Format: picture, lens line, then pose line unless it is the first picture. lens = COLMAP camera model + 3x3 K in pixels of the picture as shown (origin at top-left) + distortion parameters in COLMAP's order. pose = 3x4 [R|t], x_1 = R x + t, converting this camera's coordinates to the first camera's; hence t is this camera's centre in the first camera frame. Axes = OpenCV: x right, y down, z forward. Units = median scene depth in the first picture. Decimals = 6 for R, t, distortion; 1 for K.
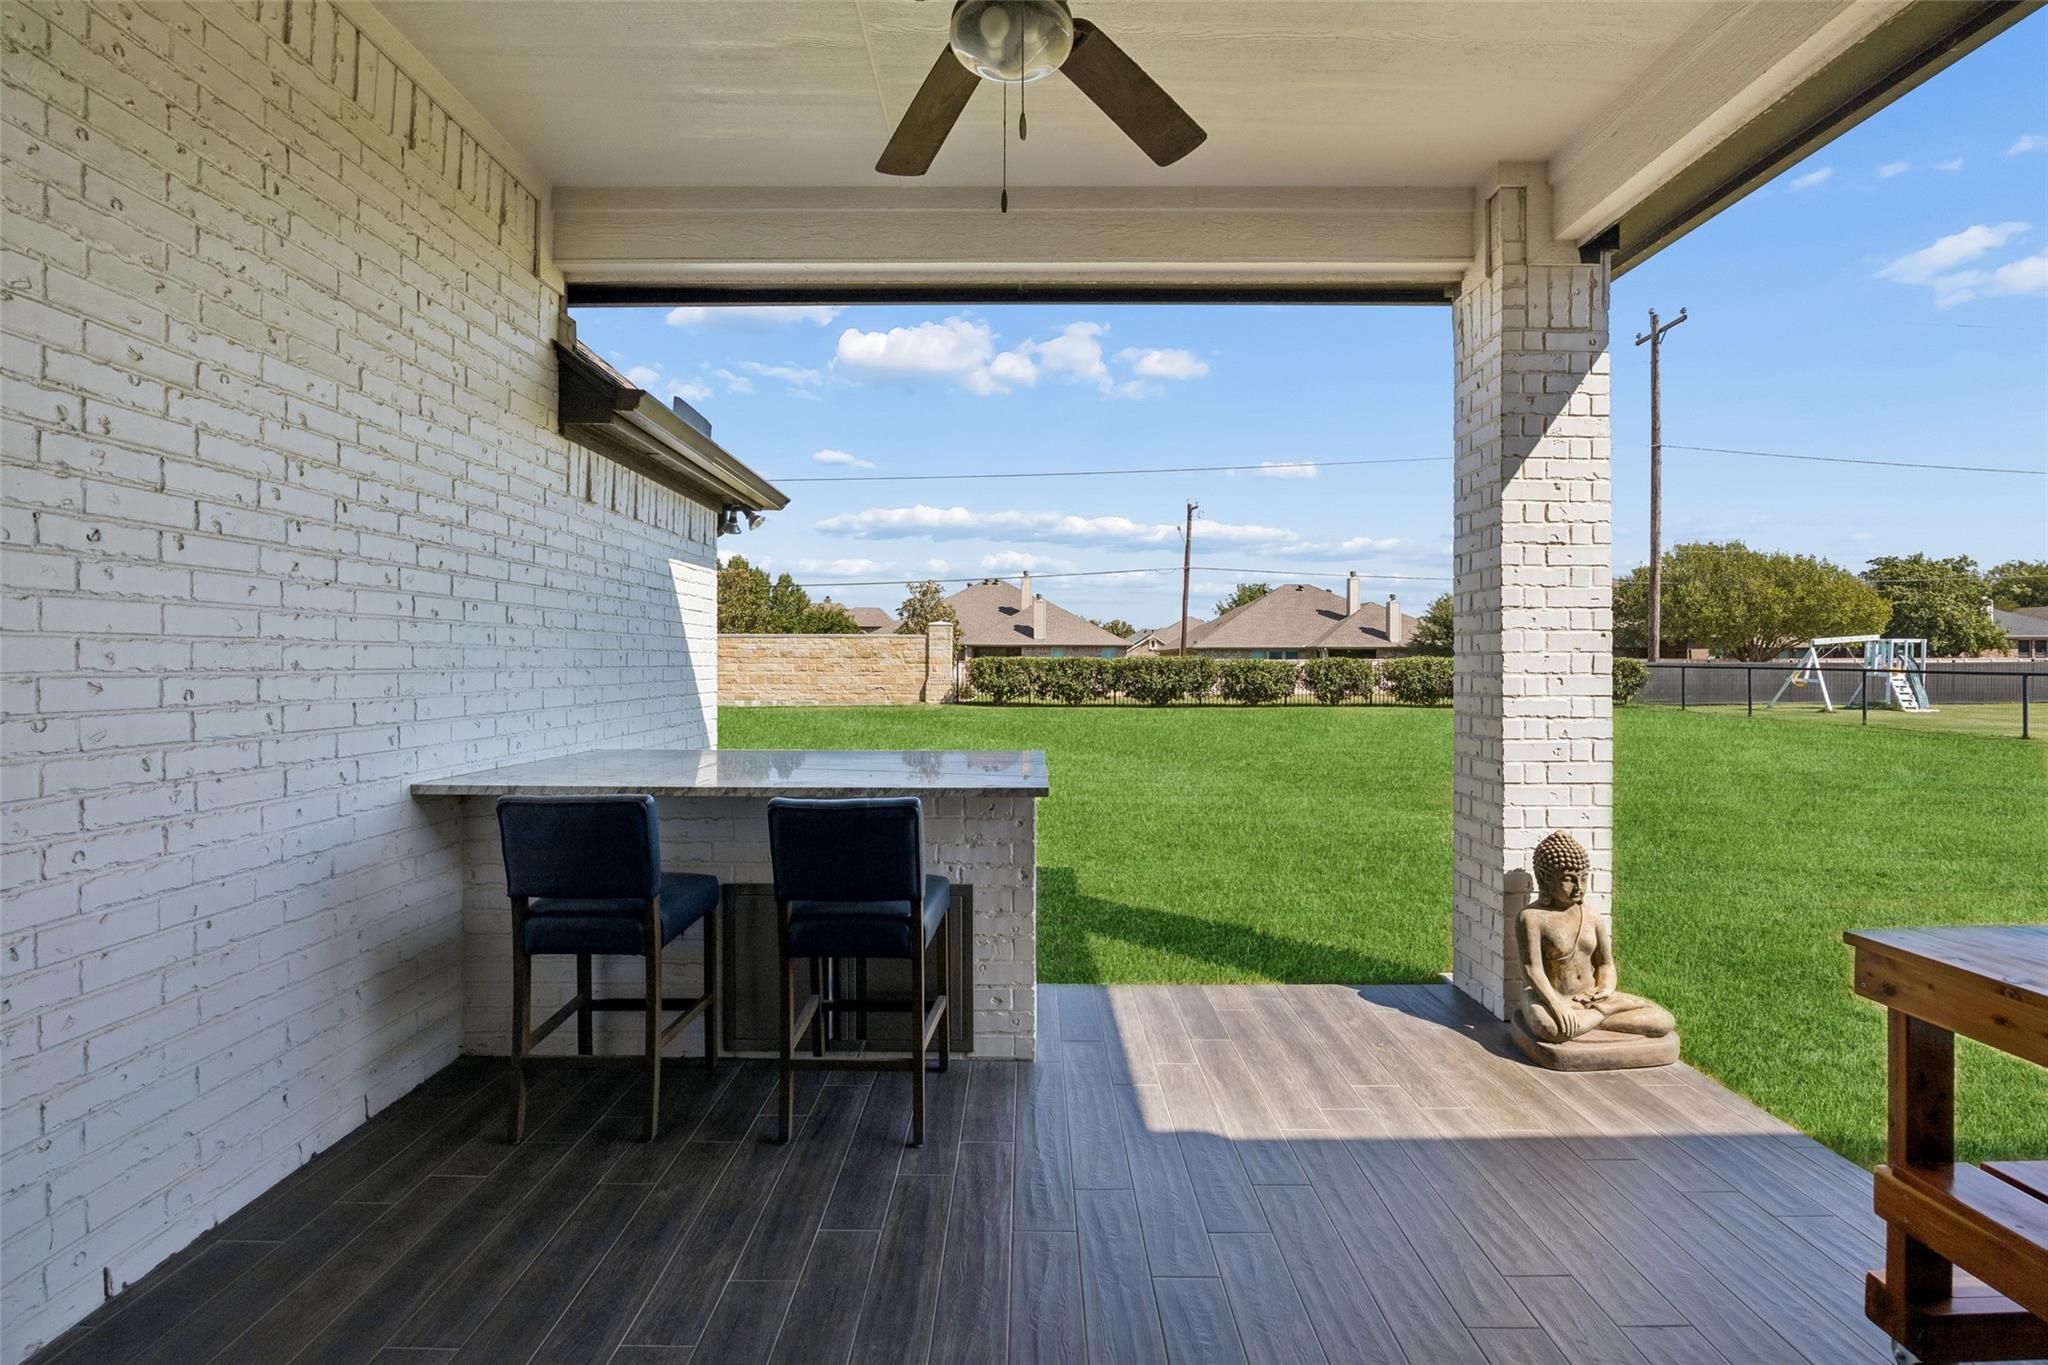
lens RADIAL K [[912.5, 0, 1020.8], [0, 912.5, 663.6], [0, 0, 1]] dist [-0.008057, -0.000333]
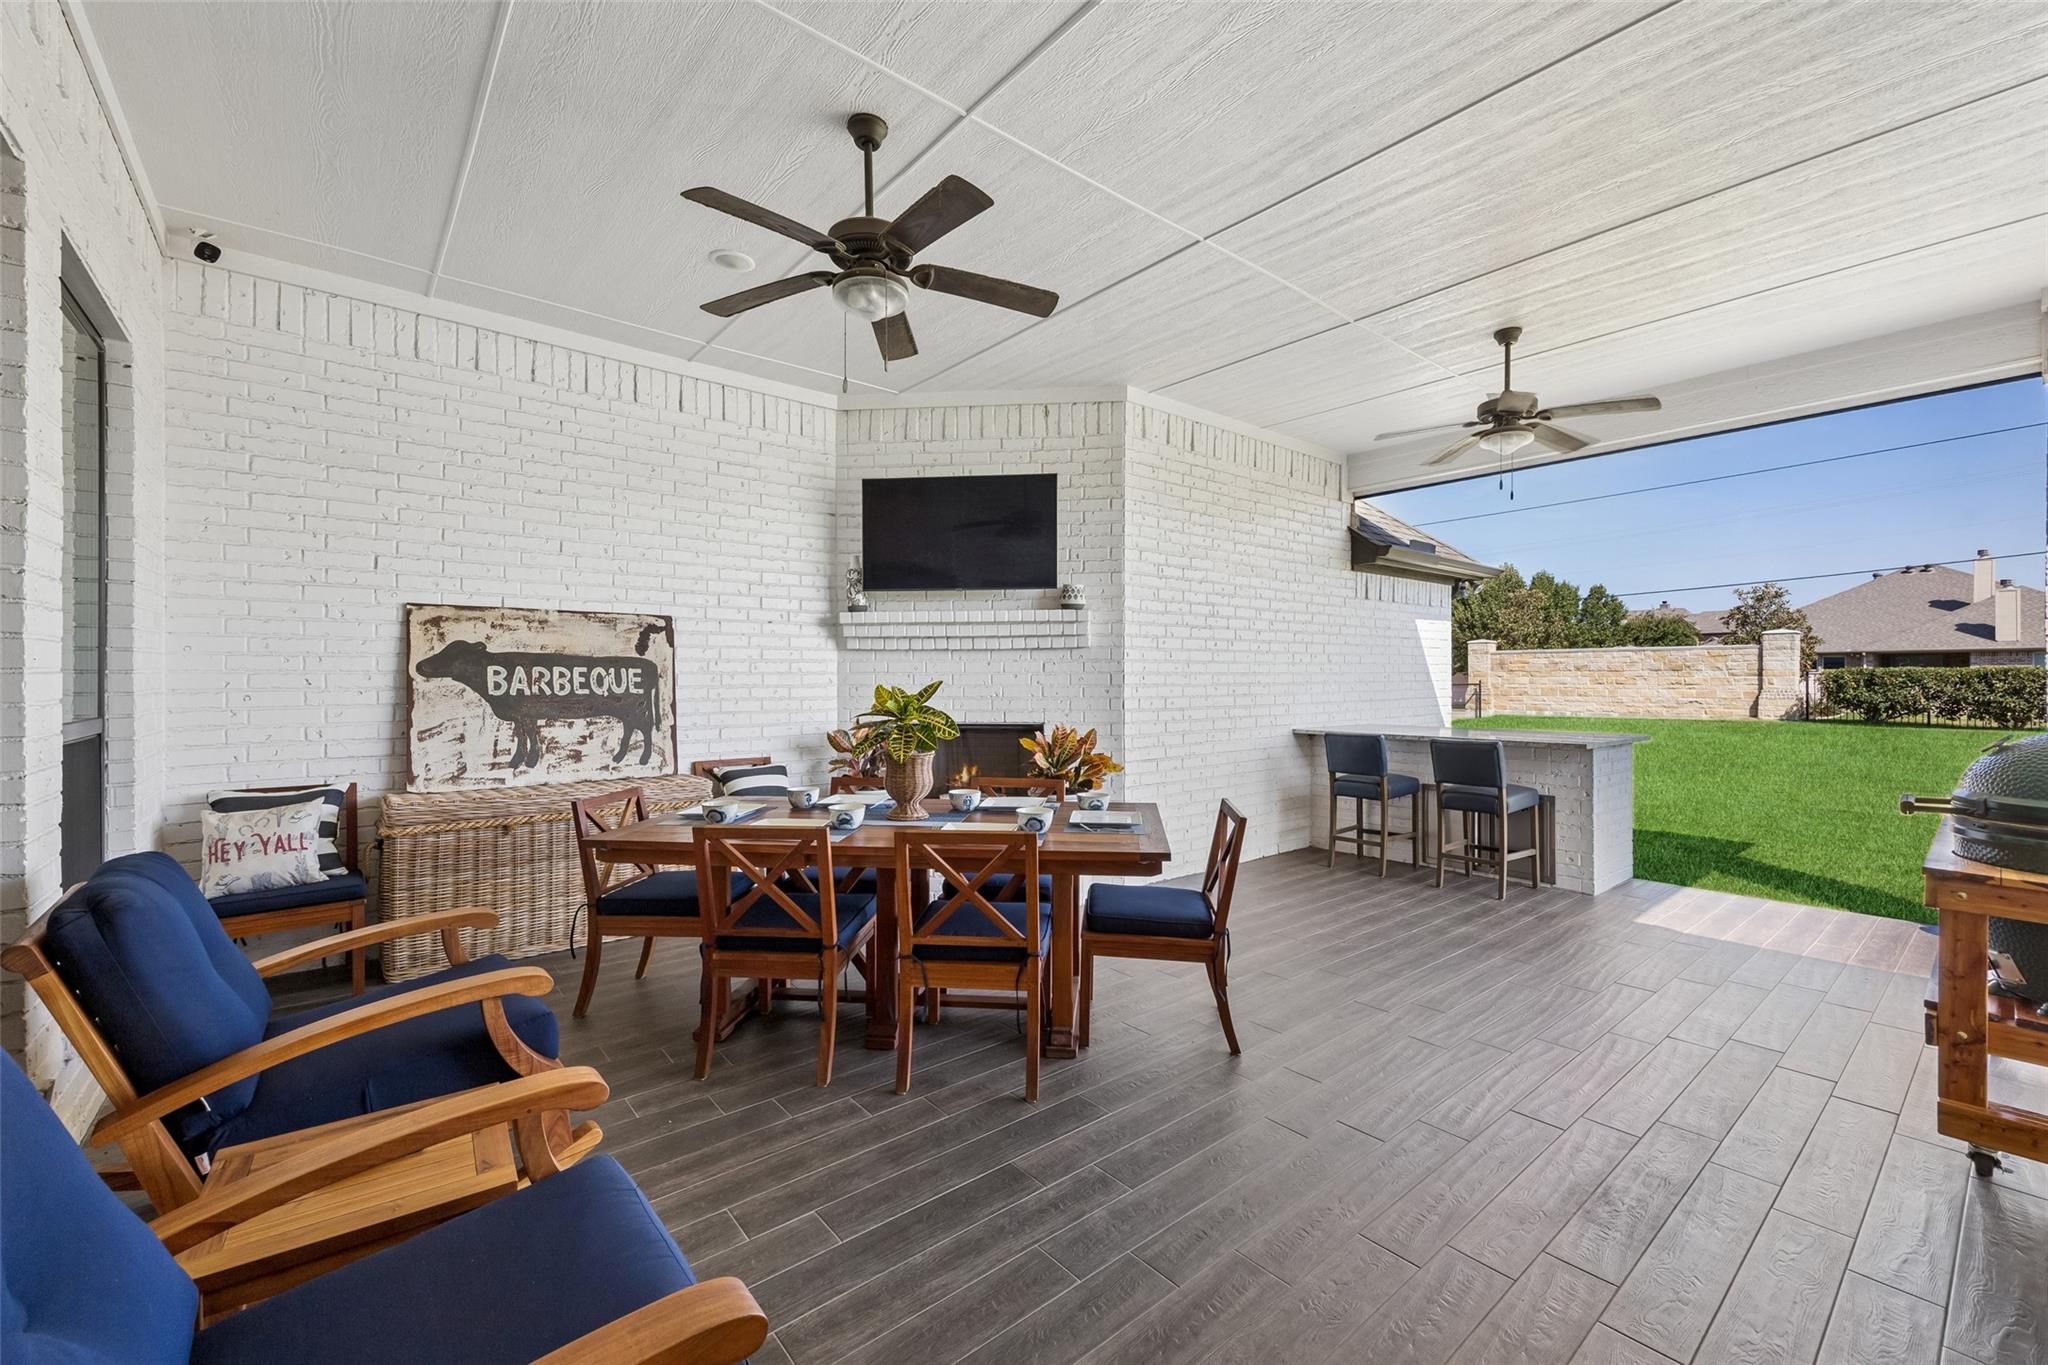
lens RADIAL K [[828.6, 0, 1024.0], [0, 828.6, 682.5], [0, 0, 1]] dist [0.000065, -0.000114]
pose [[0.642842, -0.000341, -0.765999, 0.478721], [0.005471, 0.999976, 0.004147, -0.007043], [0.765979, -0.006857, 0.642829, -0.821912]]
